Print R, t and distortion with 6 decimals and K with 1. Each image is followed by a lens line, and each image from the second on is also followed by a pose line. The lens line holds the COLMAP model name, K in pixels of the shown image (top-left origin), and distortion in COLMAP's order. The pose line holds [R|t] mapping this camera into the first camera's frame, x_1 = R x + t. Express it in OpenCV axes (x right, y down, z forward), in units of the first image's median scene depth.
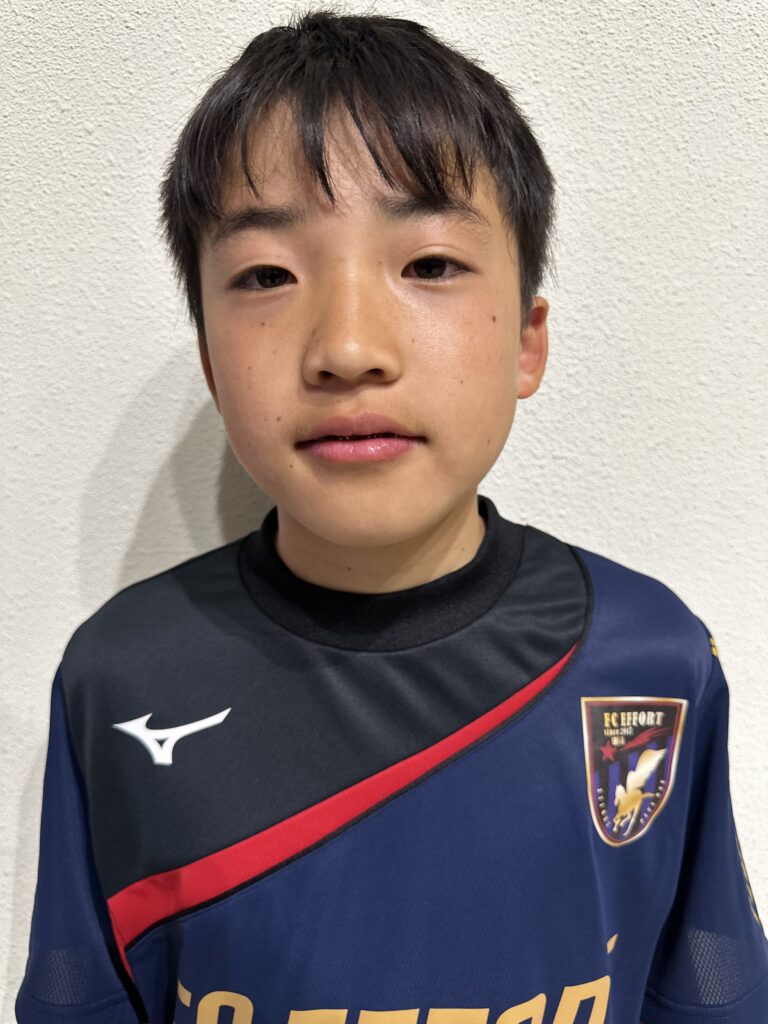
lens RADIAL K [[695.2, 0, 387.5], [0, 695.2, 503.3], [0, 0, 1]] dist [-0.032062, 0.006782]
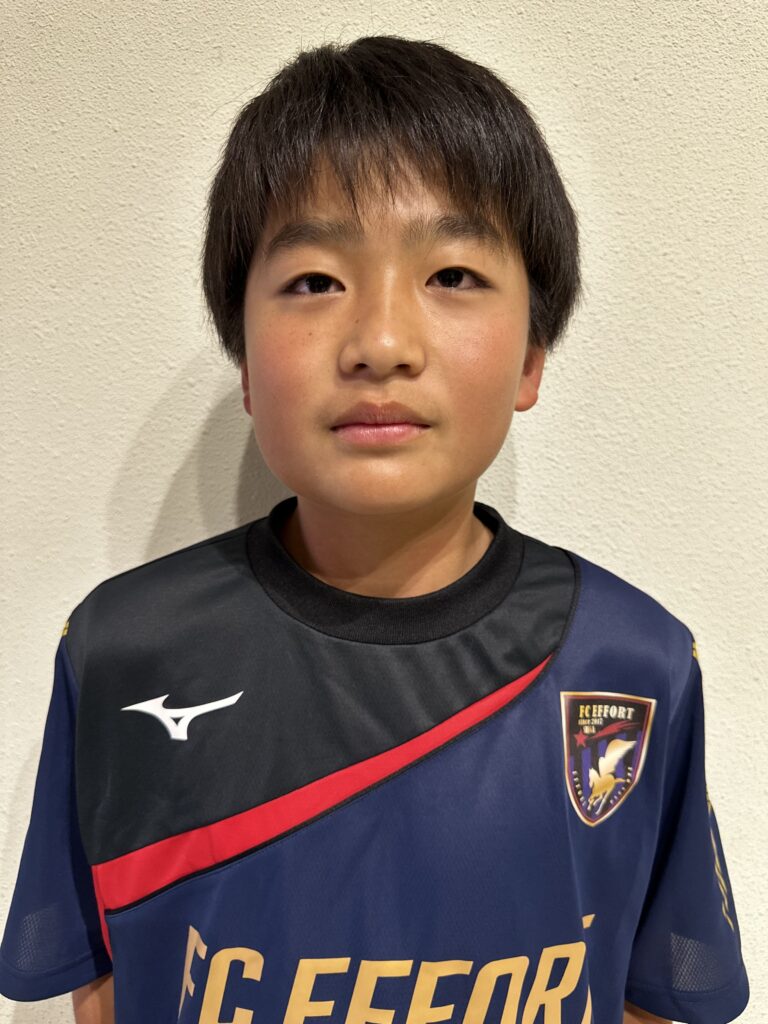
lens RADIAL K [[705.0, 0, 398.1], [0, 705.0, 500.4], [0, 0, 1]] dist [-0.020483, -0.002243]
pose [[0.999579, 0.008822, -0.027635, -0.024289], [-0.010512, 0.998046, -0.061596, -0.256259], [0.027038, 0.061861, 0.997718, -0.239387]]
